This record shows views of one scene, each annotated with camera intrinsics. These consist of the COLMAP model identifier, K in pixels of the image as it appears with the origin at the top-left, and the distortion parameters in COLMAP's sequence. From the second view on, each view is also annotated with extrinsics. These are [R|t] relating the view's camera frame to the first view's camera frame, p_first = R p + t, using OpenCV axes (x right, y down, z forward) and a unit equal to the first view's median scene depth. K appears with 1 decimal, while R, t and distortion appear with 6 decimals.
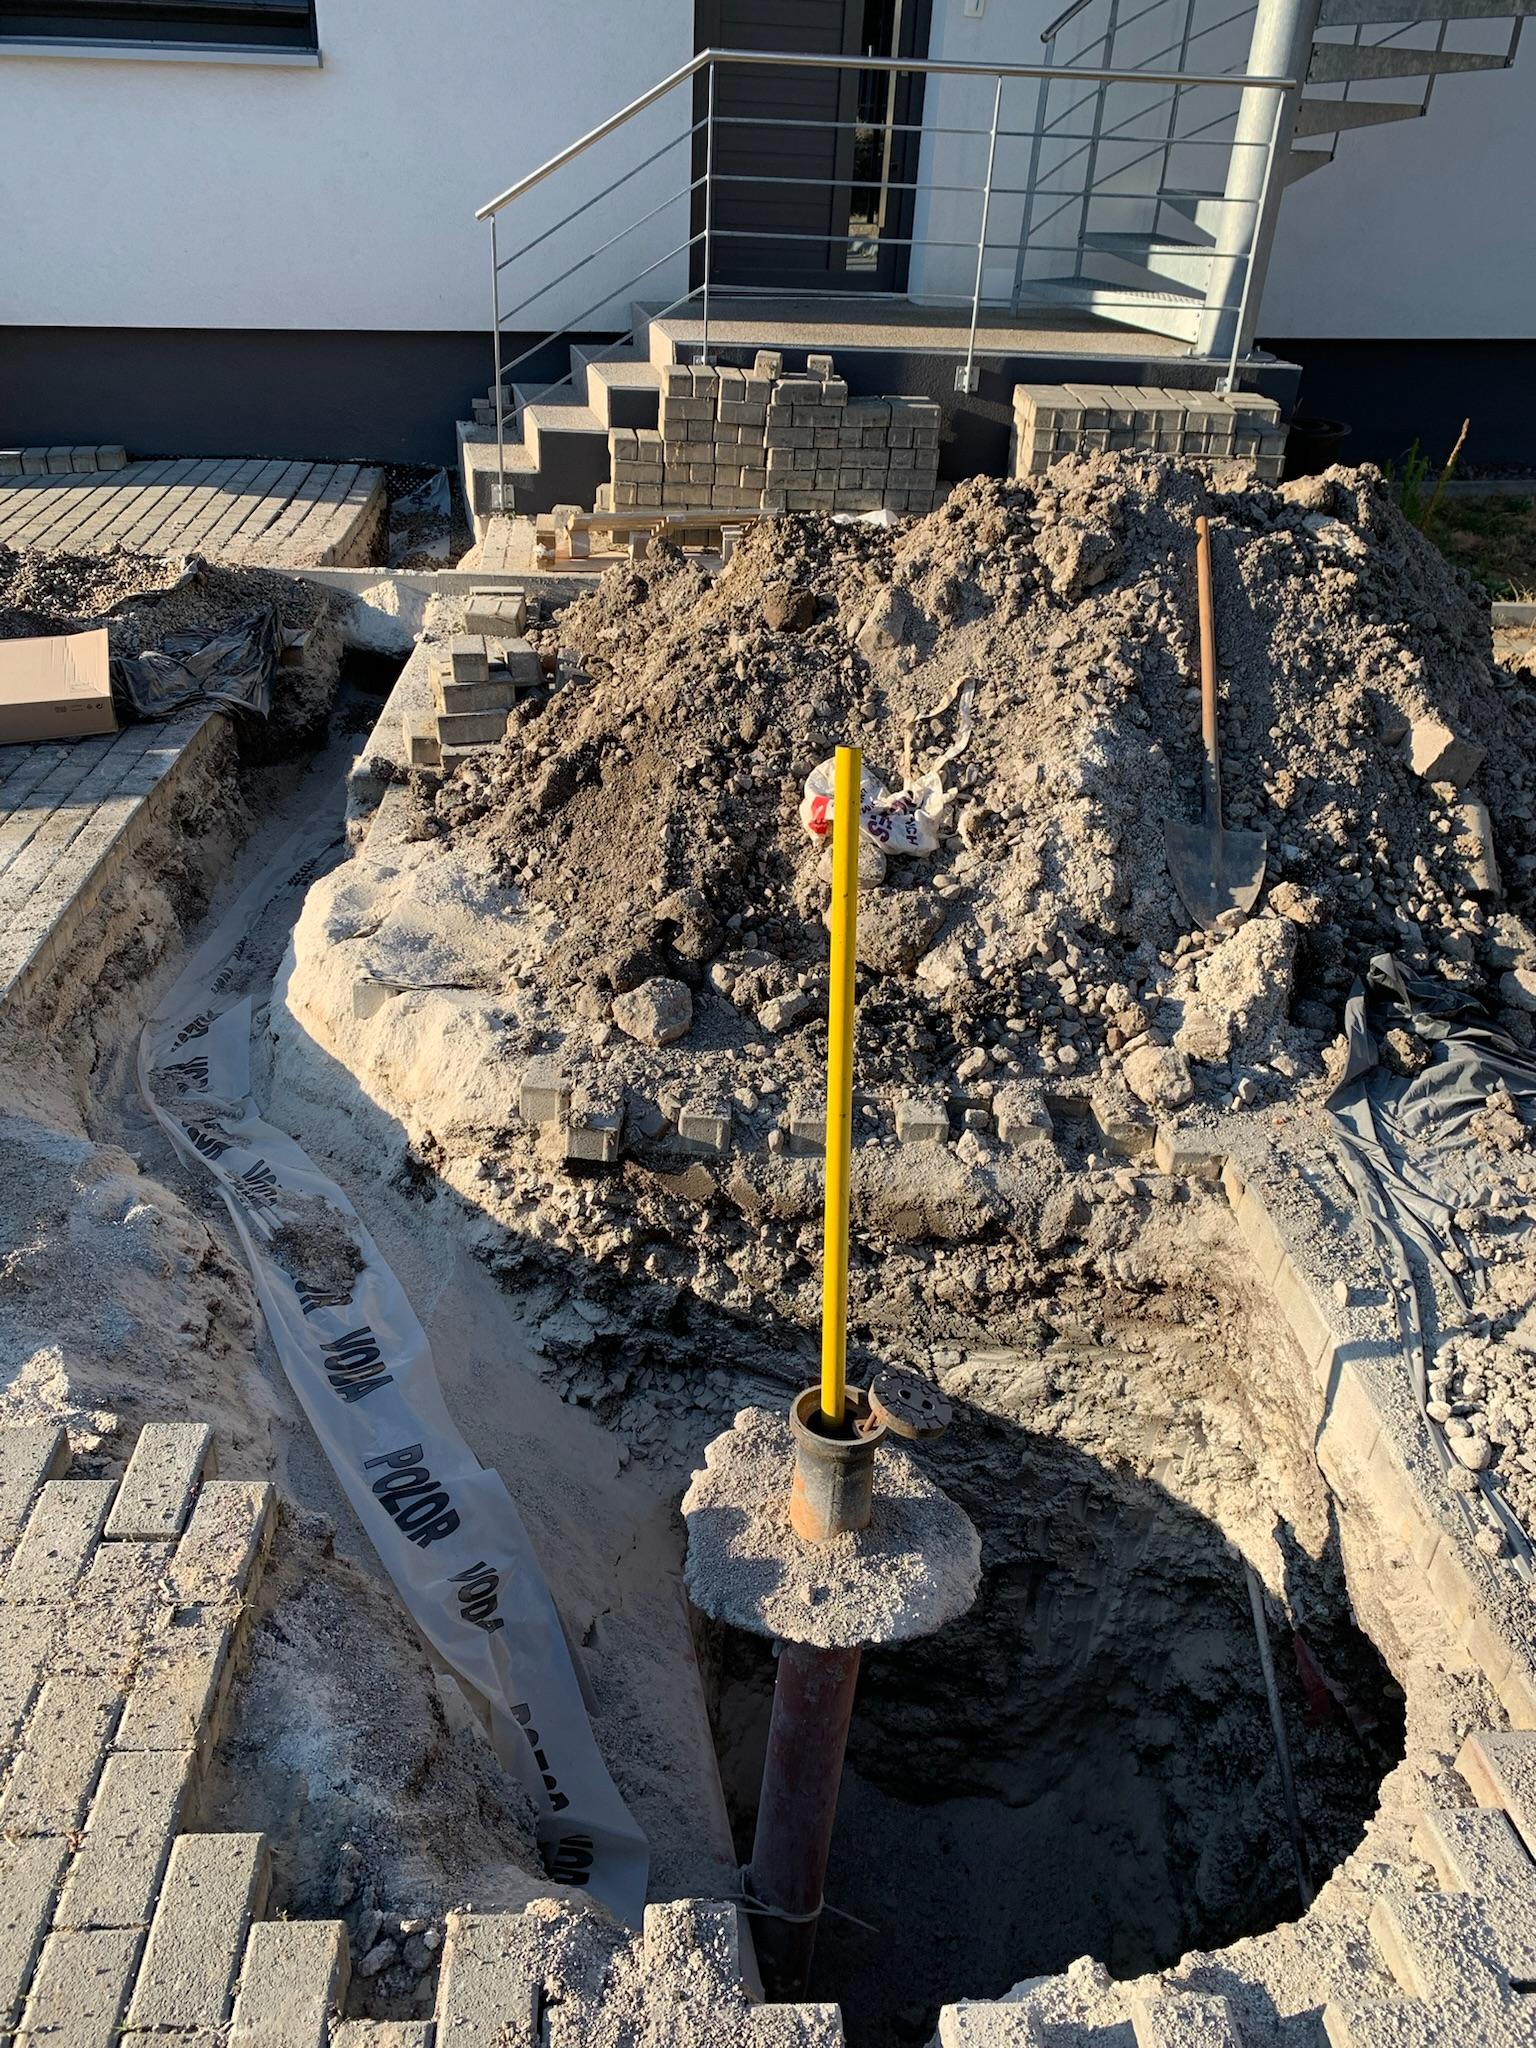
lens RADIAL K [[1583.3, 0, 764.7], [0, 1583.3, 1010.6], [0, 0, 1]] dist [0.035550, -0.054836]
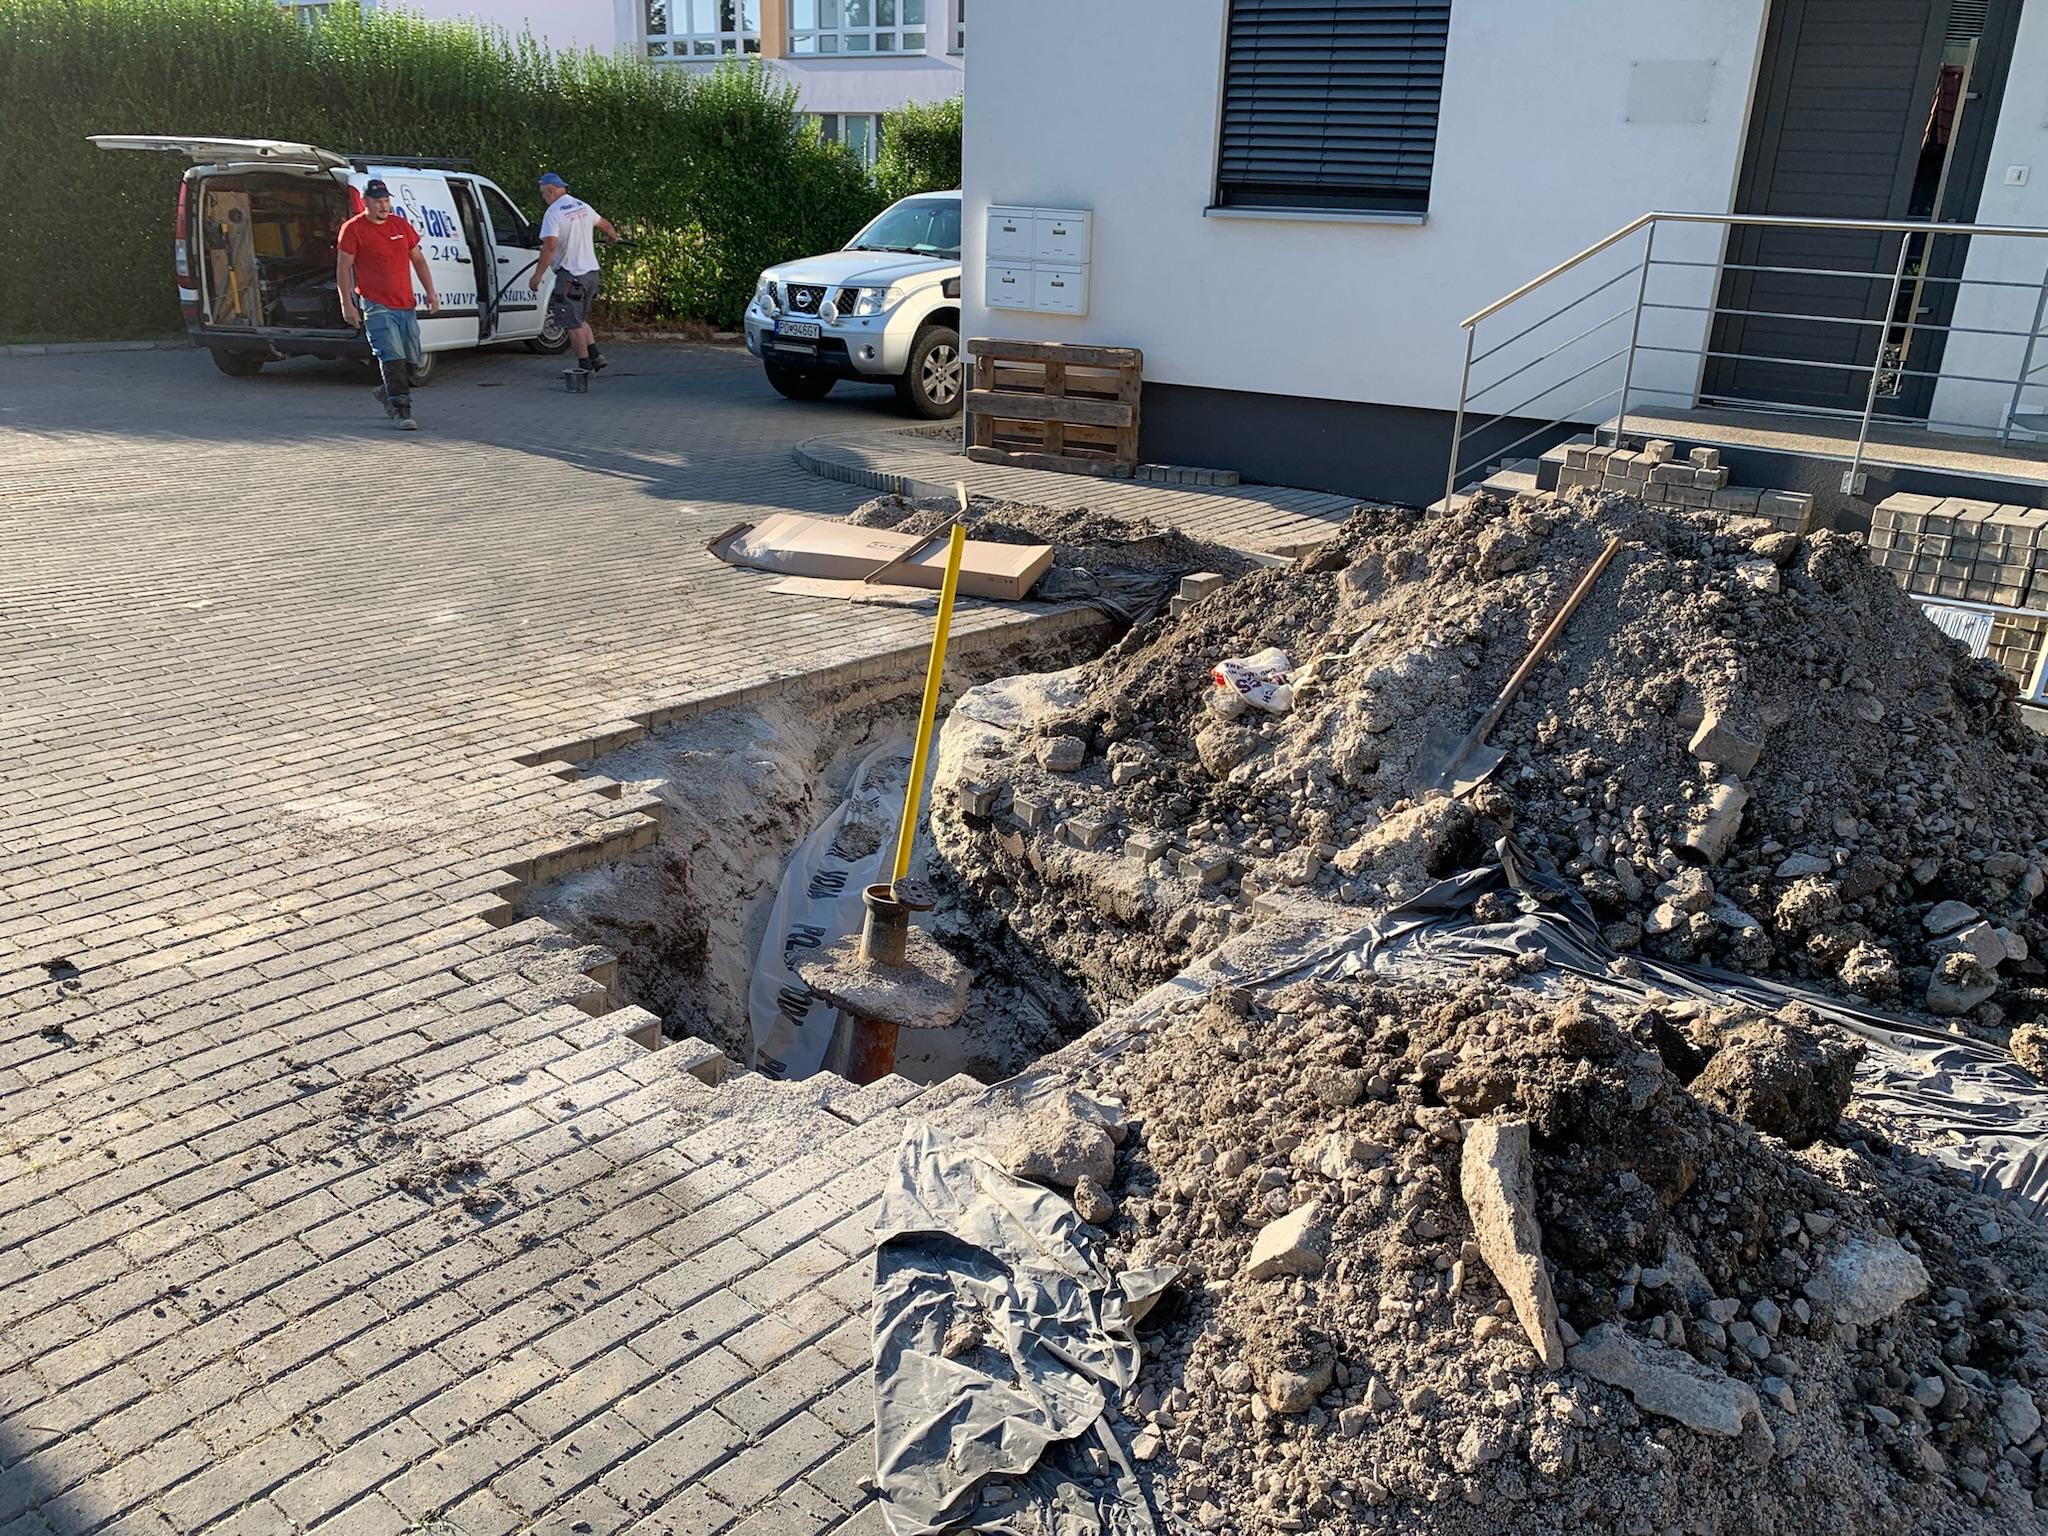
lens RADIAL K [[1583.3, 0, 1024.0], [0, 1583.3, 768.0], [0, 0, 1]] dist [0.035550, -0.054836]
pose [[0.735267, 0.221483, -0.640569, 0.807115], [-0.352349, 0.932261, -0.082100, 0.137097], [0.578993, 0.286069, 0.763499, -0.198775]]
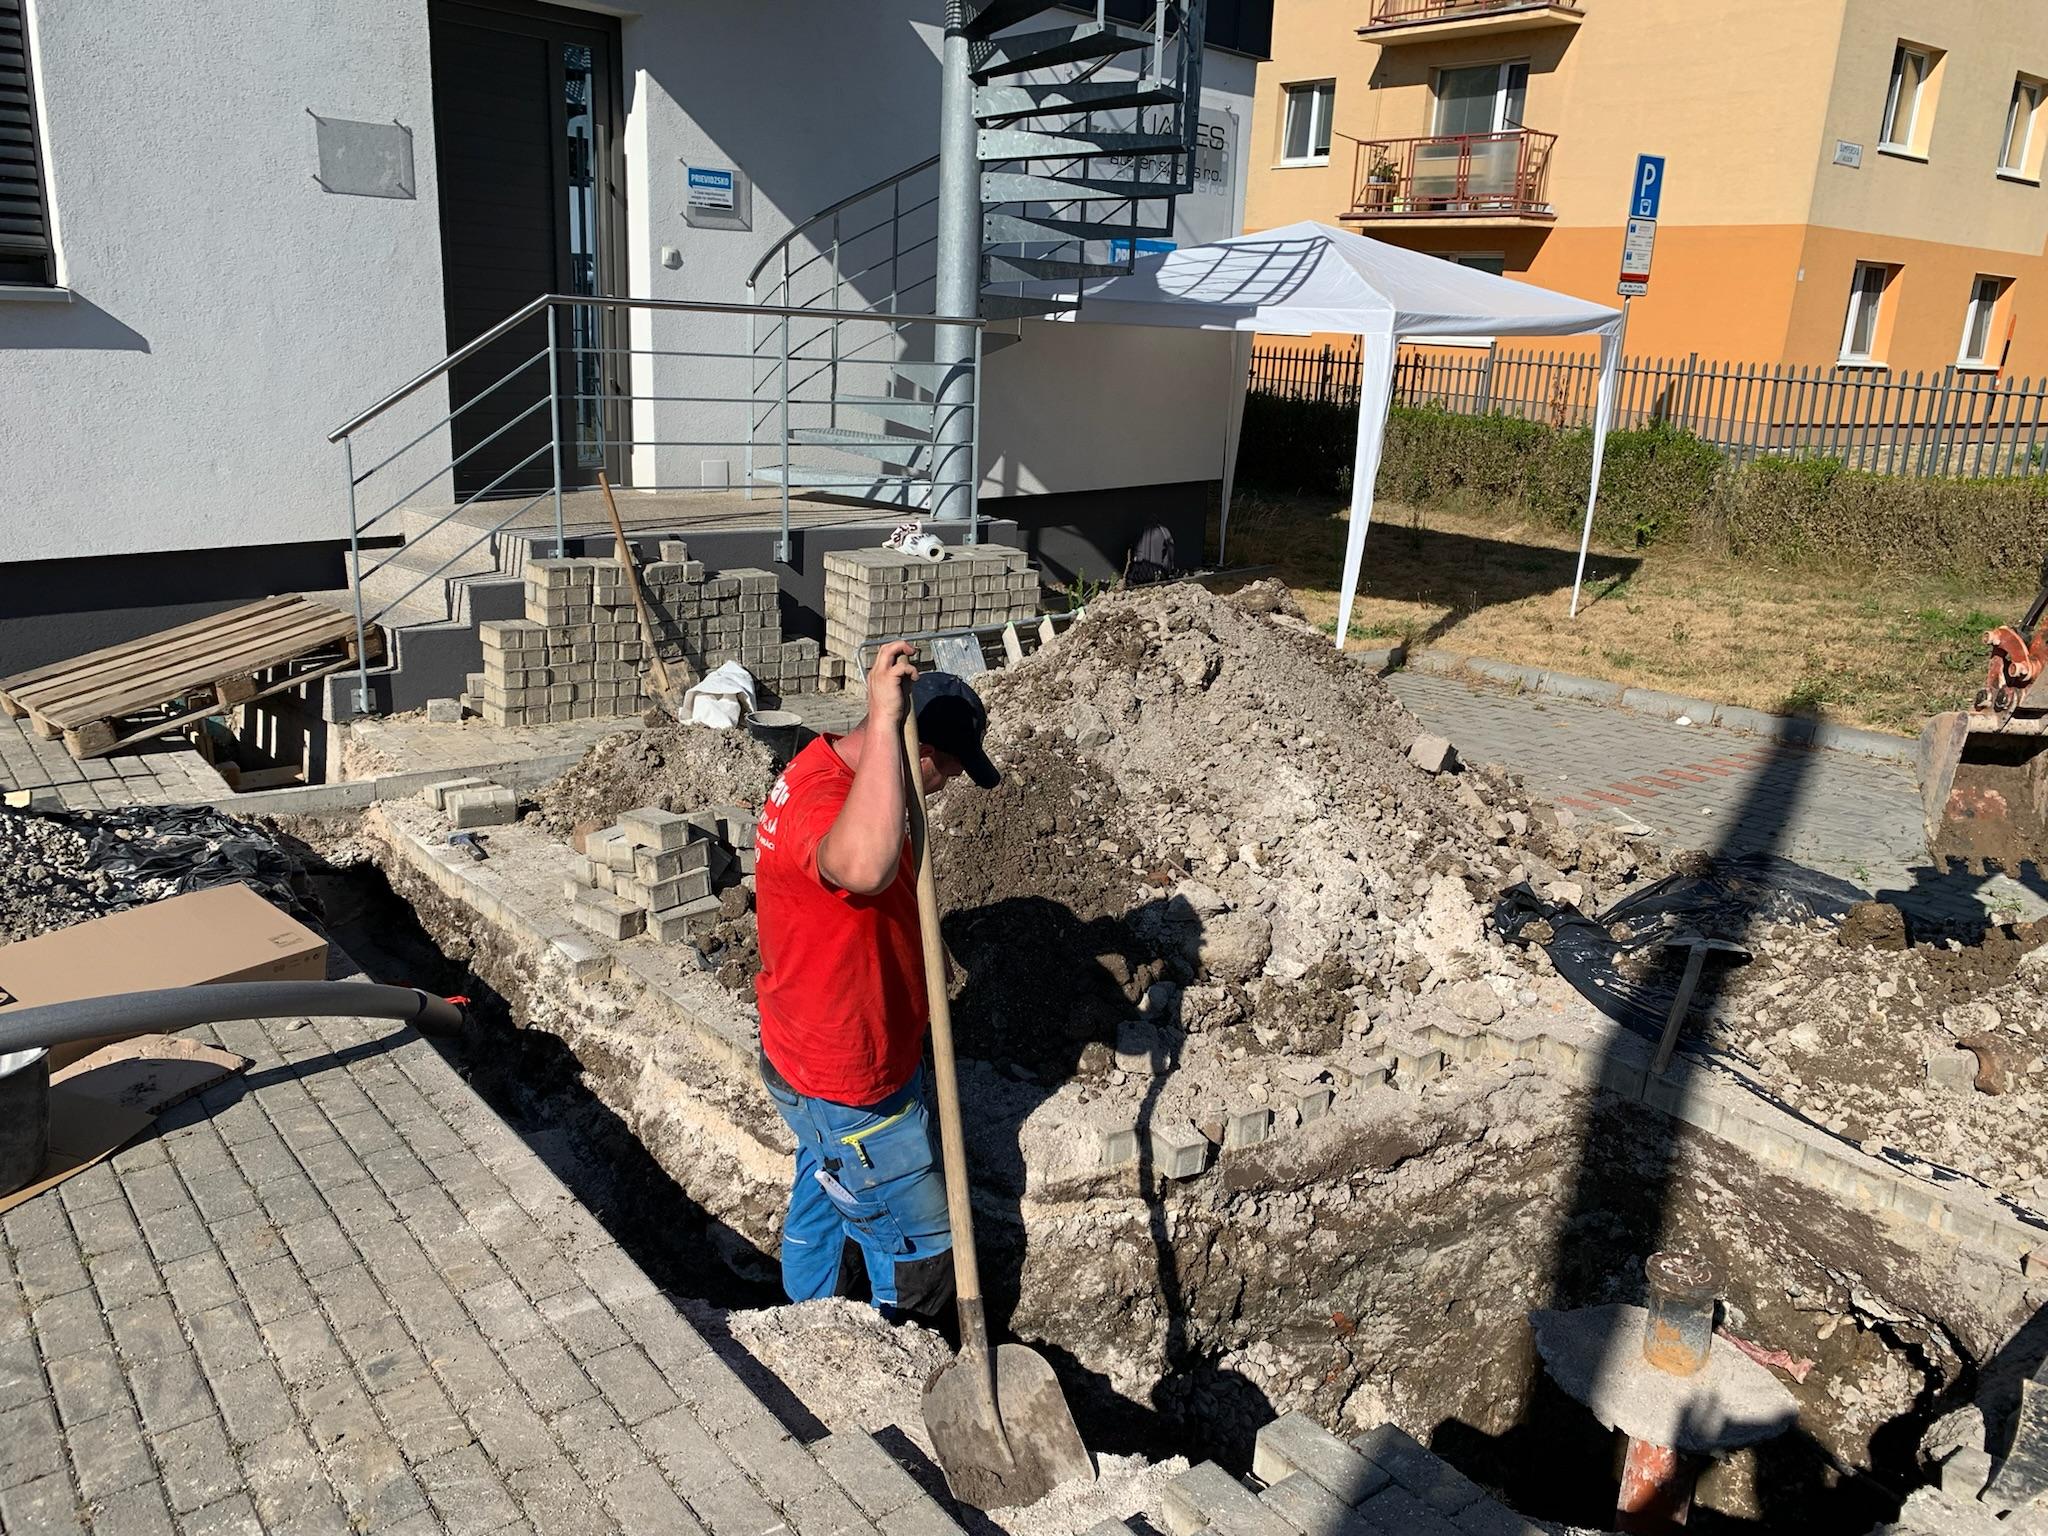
lens RADIAL K [[1612.3, 0, 1024.0], [0, 1612.3, 768.0], [0, 0, 1]] dist [-0.004594, -0.008156]
pose [[0.821589, -0.151153, 0.549676, -0.701042], [0.278046, 0.947995, -0.154904, -0.035499], [-0.497676, 0.280103, 0.820890, 0.004438]]
